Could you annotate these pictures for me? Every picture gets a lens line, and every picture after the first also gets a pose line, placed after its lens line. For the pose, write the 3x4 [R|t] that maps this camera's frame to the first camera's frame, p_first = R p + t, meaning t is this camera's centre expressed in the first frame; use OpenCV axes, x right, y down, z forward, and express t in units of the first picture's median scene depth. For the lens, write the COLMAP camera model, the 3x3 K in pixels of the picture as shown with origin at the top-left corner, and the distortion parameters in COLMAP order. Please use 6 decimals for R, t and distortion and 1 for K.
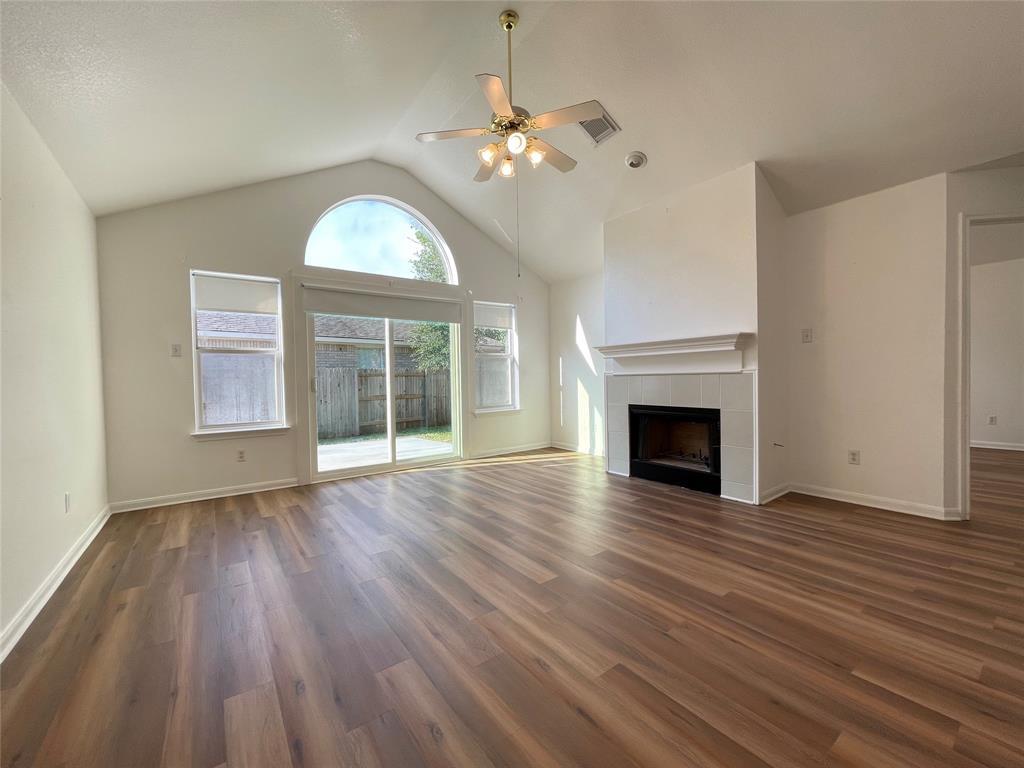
lens RADIAL K [[410.5, 0, 506.3], [0, 410.5, 381.7], [0, 0, 1]] dist [-0.002621, -0.000108]
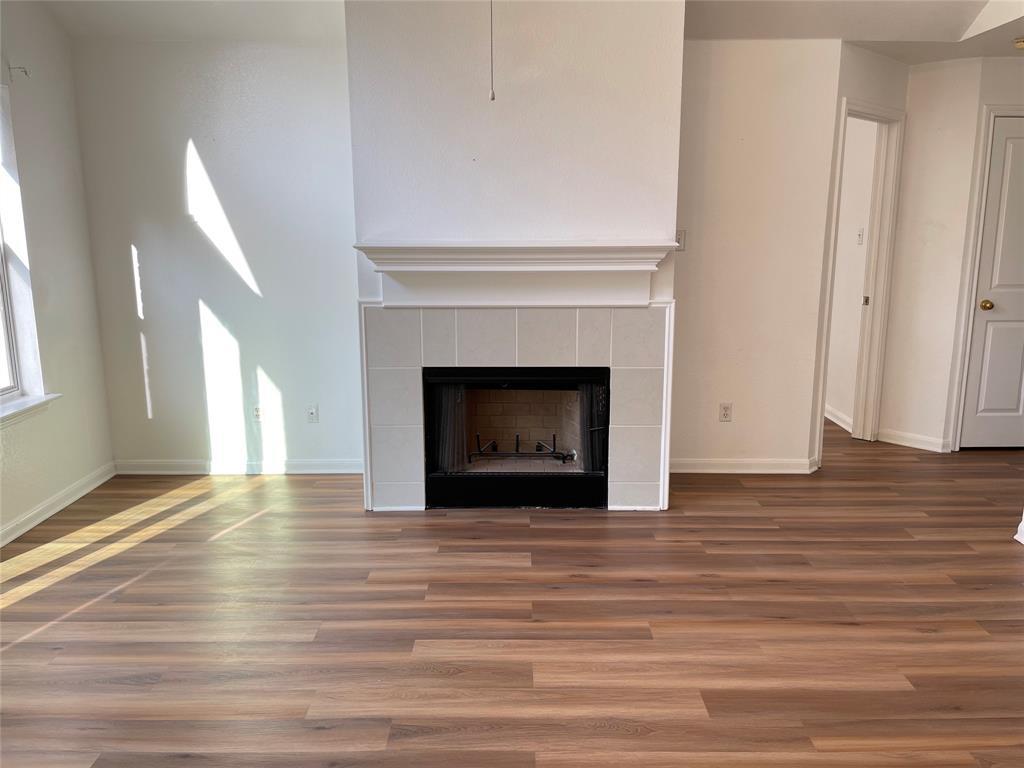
lens RADIAL K [[775.7, 0, 511.1], [0, 775.7, 377.8], [0, 0, 1]] dist [0.065880, -0.075125]
pose [[0.583540, -0.140536, 0.799832, -0.490773], [-0.002189, 0.984636, 0.174604, -0.121568], [-0.812082, -0.103639, 0.574267, 0.506657]]
